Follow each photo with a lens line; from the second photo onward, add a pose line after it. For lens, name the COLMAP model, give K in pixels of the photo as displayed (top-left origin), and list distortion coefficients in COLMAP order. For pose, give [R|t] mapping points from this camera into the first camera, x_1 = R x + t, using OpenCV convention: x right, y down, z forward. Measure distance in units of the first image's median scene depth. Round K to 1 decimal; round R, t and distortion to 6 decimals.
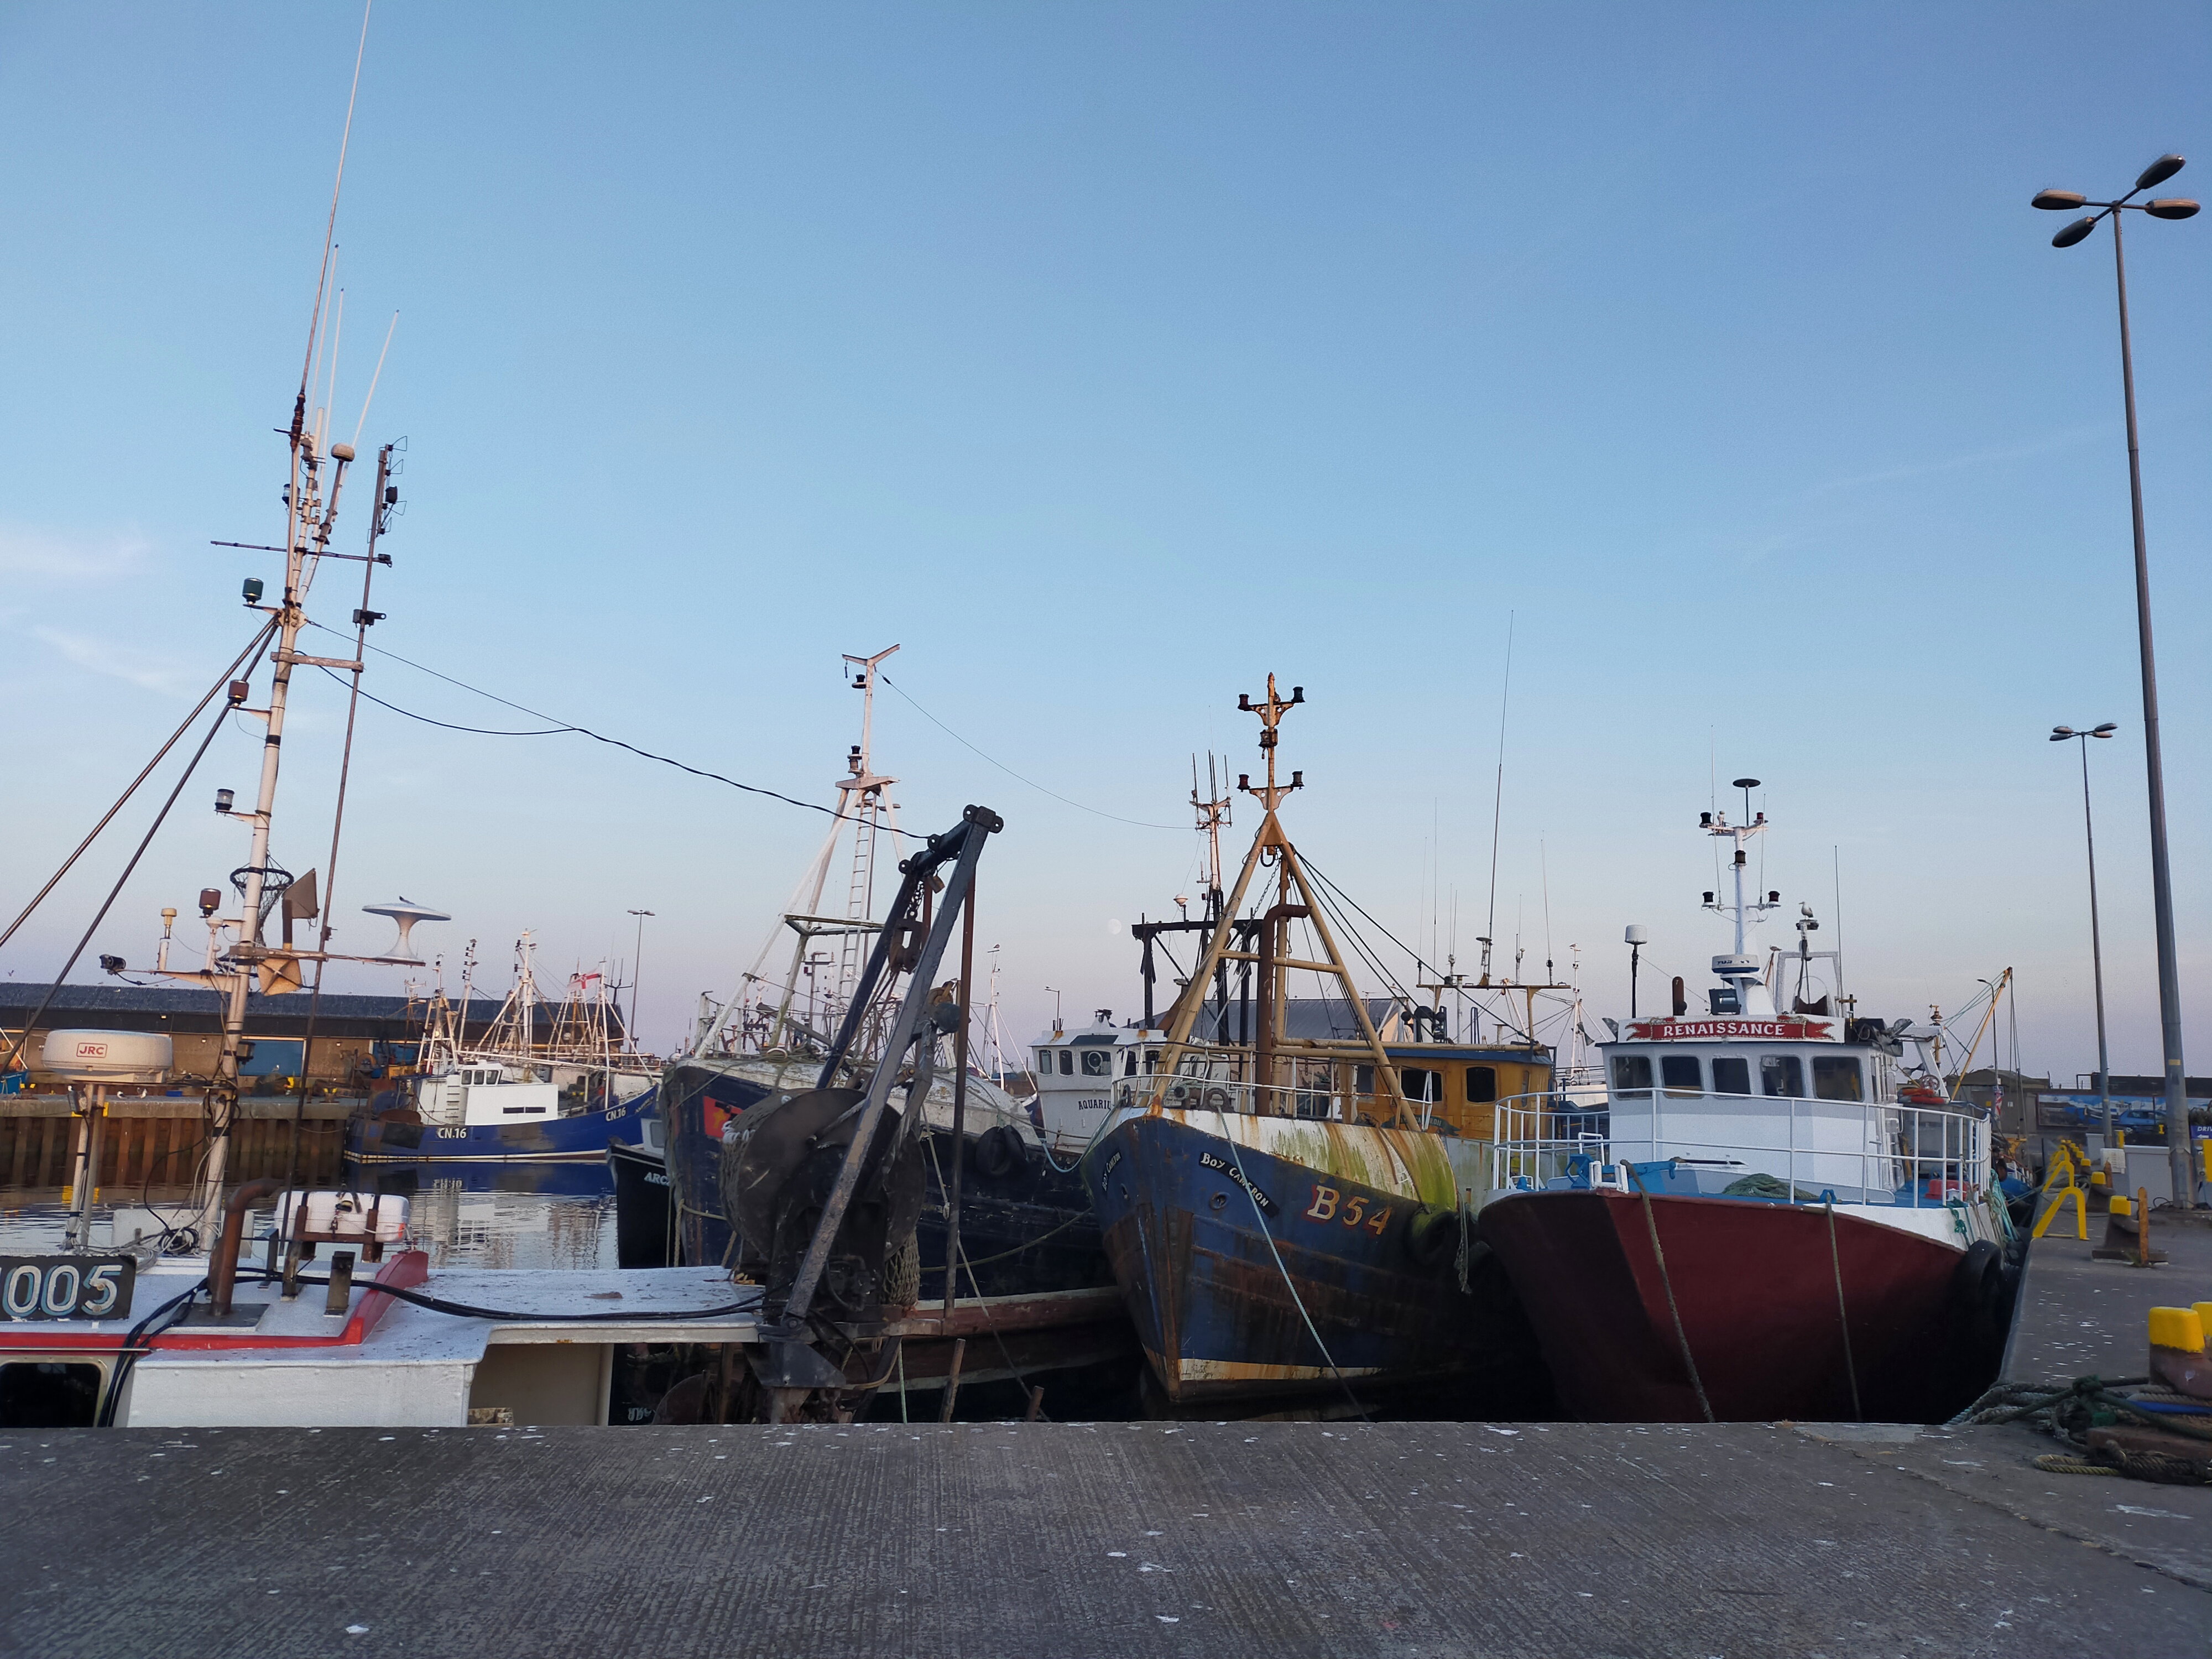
lens RADIAL K [[1651.7, 0, 1073.6], [0, 1651.7, 836.1], [0, 0, 1]] dist [0.068404, -0.075997]
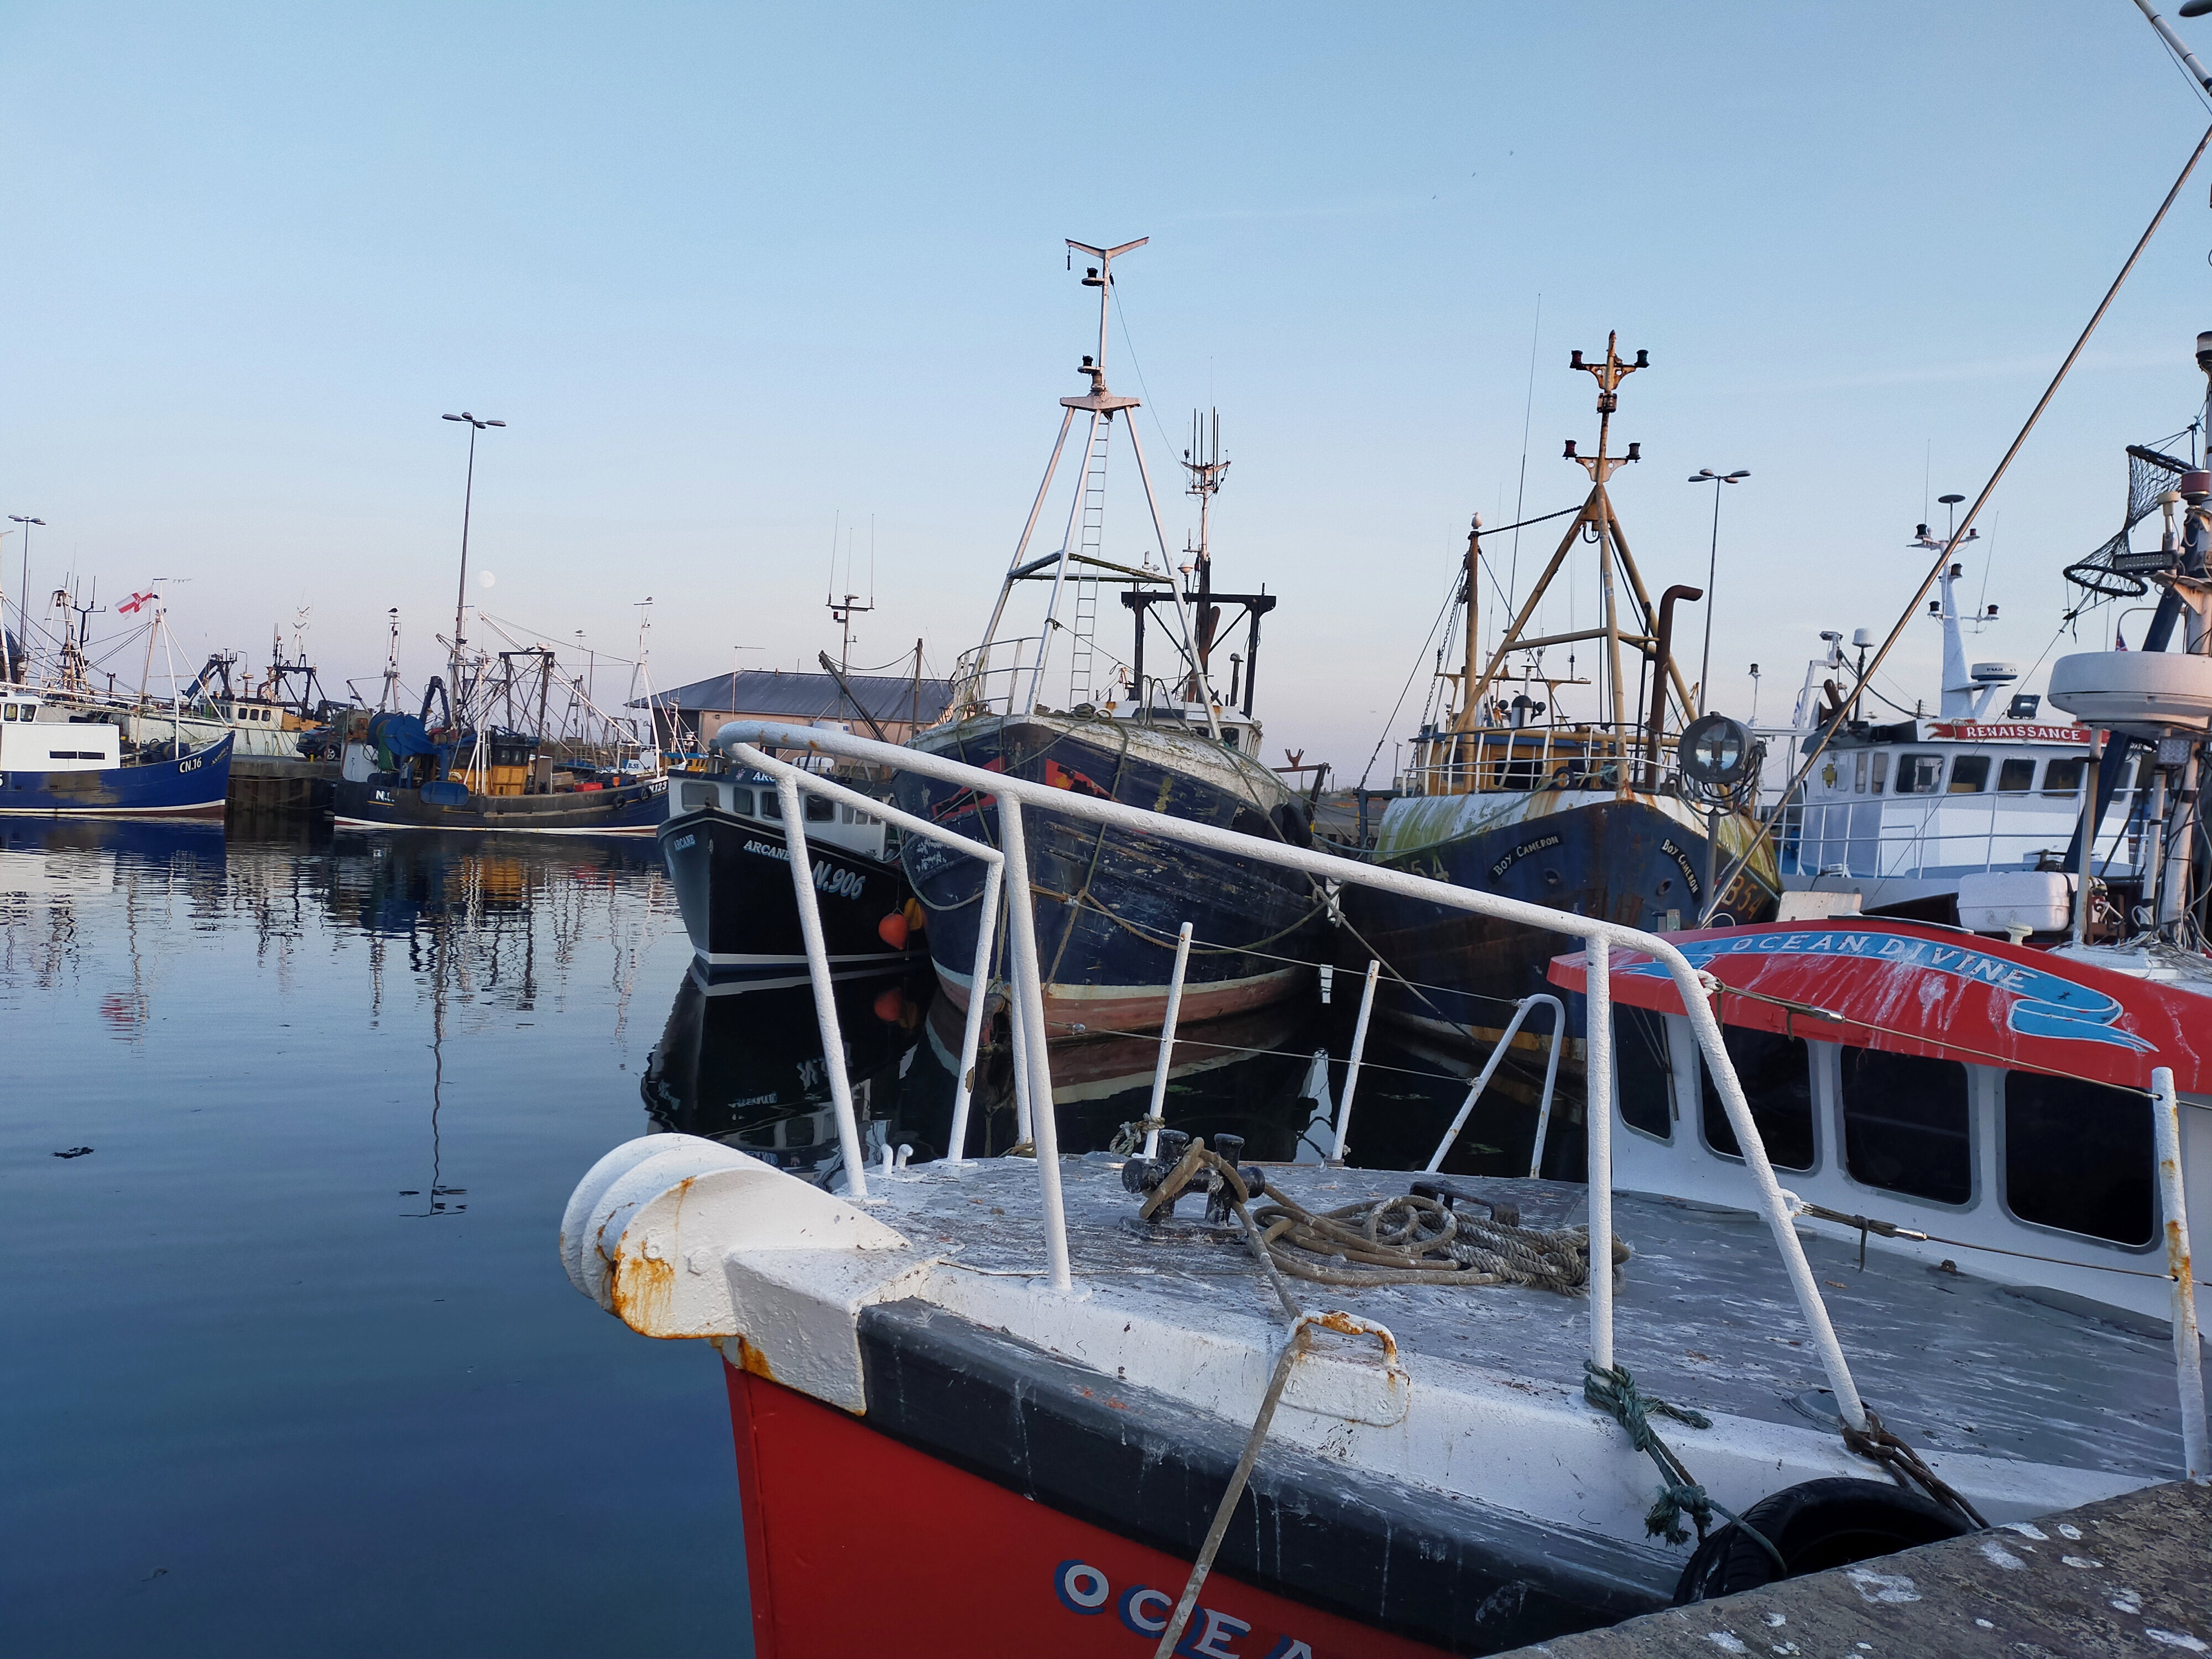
lens RADIAL K [[1651.7, 0, 1117.3], [0, 1651.7, 864.8], [0, 0, 1]] dist [0.068404, -0.075997]
pose [[0.931896, 0.015449, 0.362397, -0.472821], [-0.090754, 0.977246, 0.191713, 0.039887], [-0.351189, -0.211546, 0.912093, 0.180129]]
